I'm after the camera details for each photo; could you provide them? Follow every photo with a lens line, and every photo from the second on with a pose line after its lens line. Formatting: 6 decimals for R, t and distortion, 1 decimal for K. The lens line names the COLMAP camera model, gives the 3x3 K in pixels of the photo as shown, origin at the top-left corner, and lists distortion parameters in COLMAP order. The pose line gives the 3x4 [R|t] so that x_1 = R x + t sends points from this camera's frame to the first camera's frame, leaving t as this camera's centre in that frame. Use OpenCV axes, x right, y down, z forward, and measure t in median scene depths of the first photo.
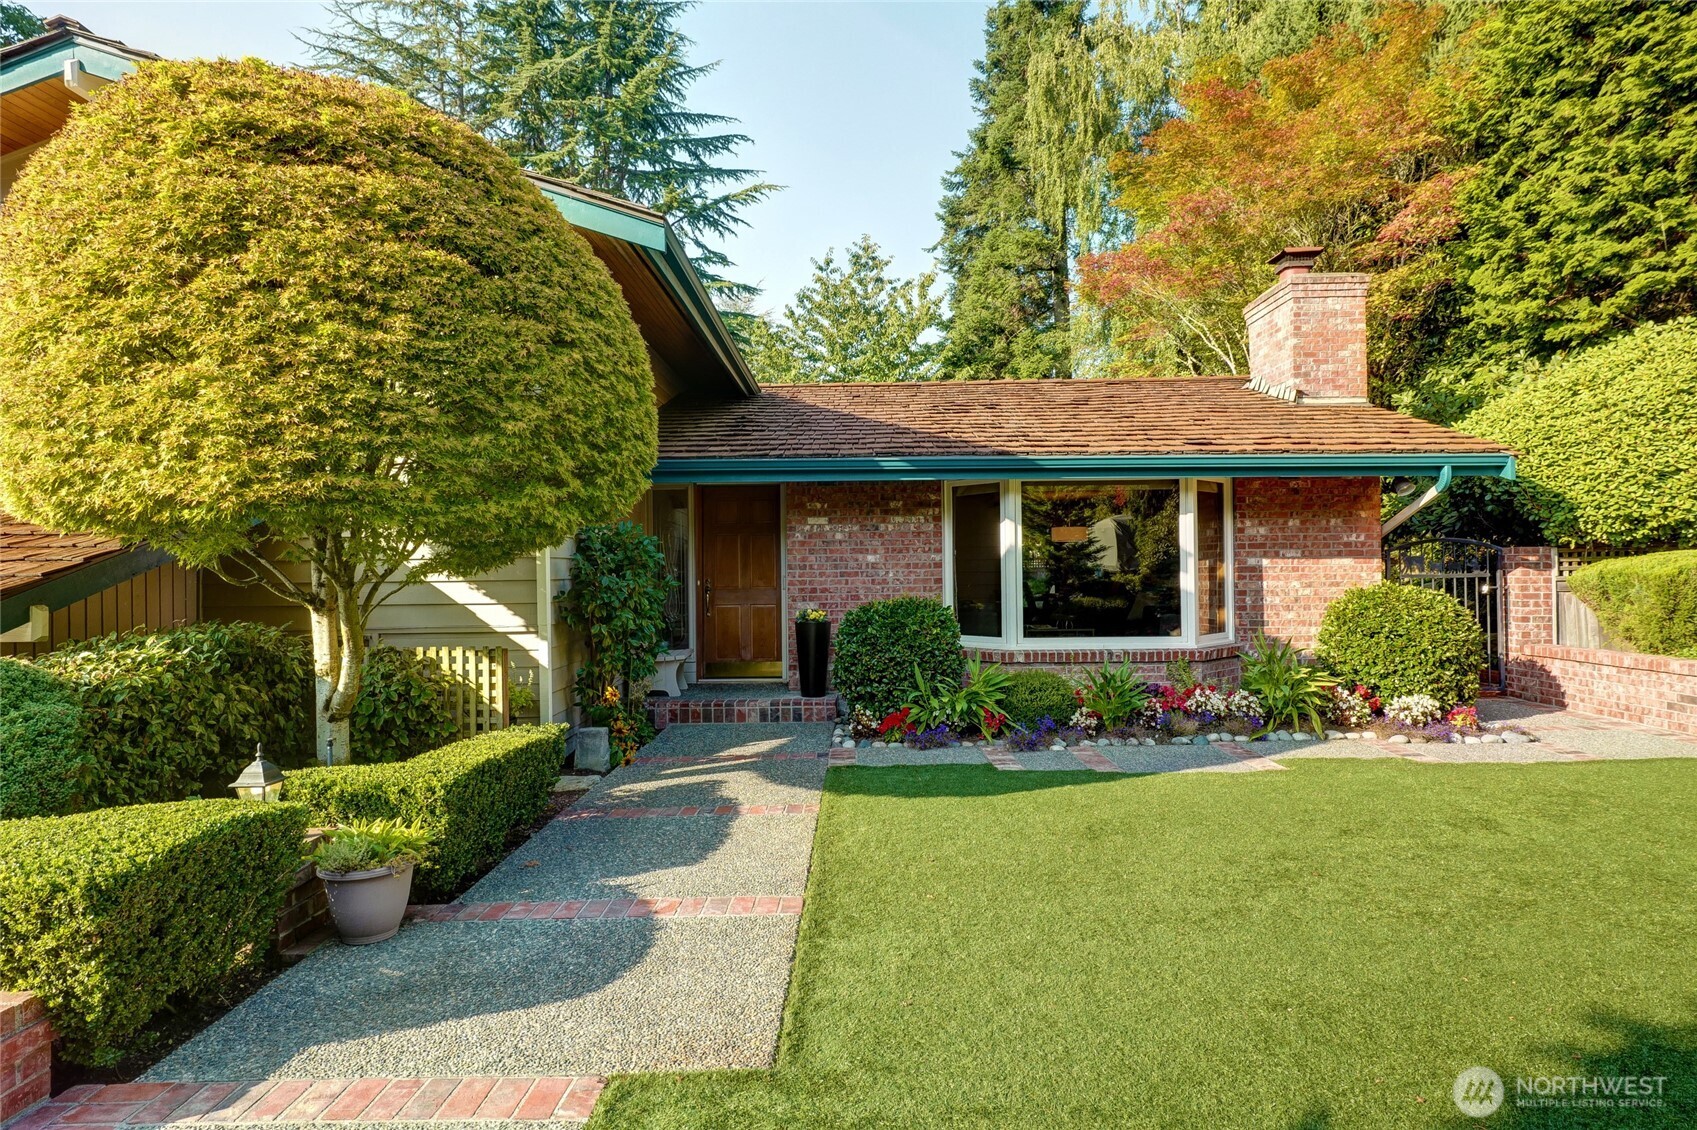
lens RADIAL K [[937.7, 0, 848.5], [0, 937.7, 565.0], [0, 0, 1]] dist [-0.001625, -0.000439]
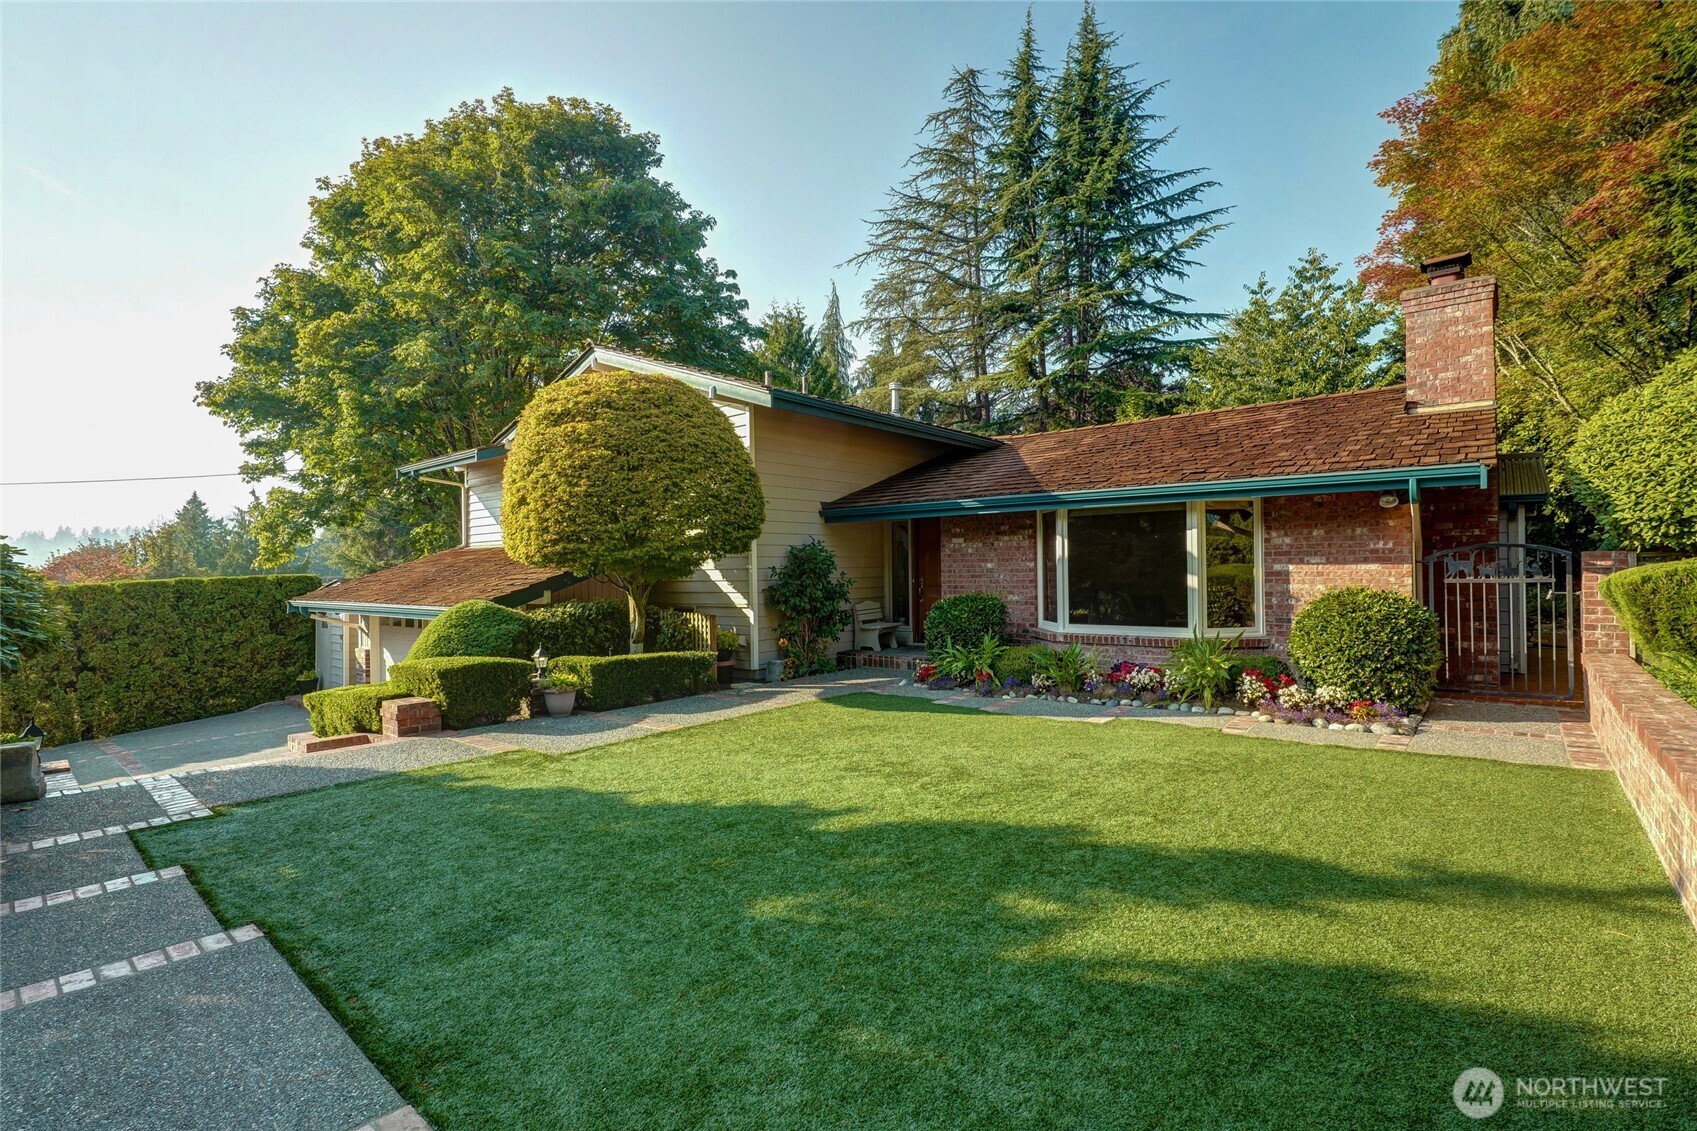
lens RADIAL K [[799.3, 0, 848.5], [0, 799.3, 565.5], [0, 0, 1]] dist [-0.019304, -0.000157]
pose [[0.770694, -0.003288, -0.637196, 0.646641], [0.009853, 0.999929, 0.006757, -0.017573], [0.637129, -0.011486, 0.770672, -0.096688]]
